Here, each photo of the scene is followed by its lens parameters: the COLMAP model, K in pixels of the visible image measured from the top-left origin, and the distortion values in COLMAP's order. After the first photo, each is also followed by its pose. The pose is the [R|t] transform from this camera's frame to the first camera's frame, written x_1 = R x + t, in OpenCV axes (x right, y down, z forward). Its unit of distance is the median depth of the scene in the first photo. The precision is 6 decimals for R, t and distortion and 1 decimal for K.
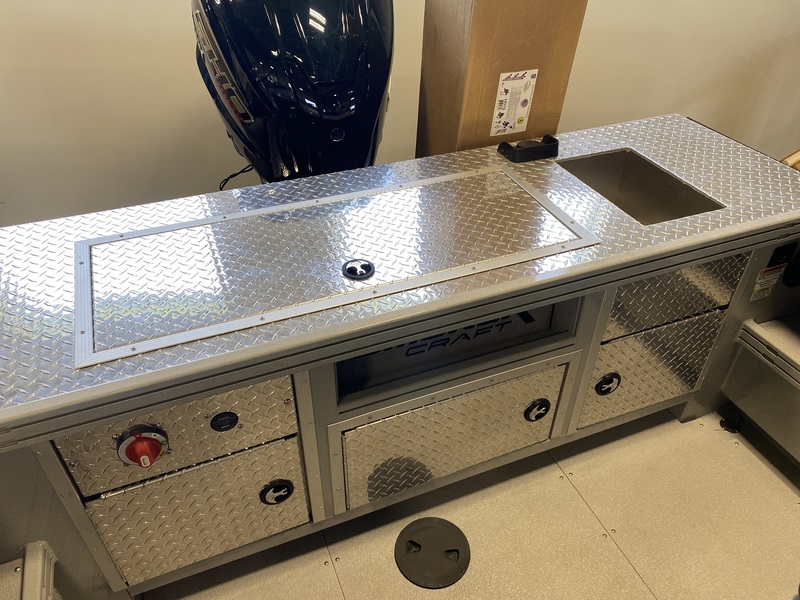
lens RADIAL K [[604.6, 0, 392.3], [0, 604.6, 296.5], [0, 0, 1]] dist [0.051008, -0.056078]
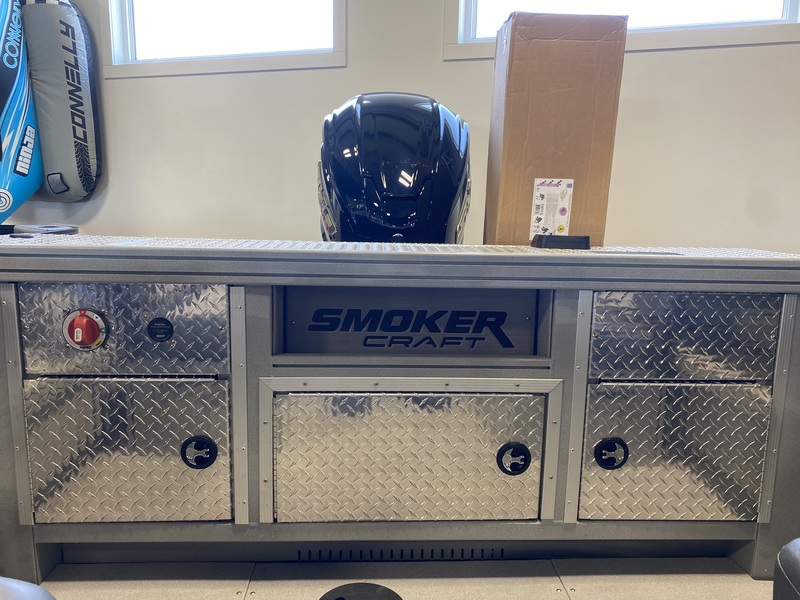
lens RADIAL K [[604.6, 0, 392.3], [0, 604.6, 296.5], [0, 0, 1]] dist [0.051008, -0.056078]
pose [[0.944721, 0.072351, -0.319794, 0.296021], [-0.217205, 0.868732, -0.445115, 0.360226], [0.245611, 0.489970, 0.836424, 0.117531]]
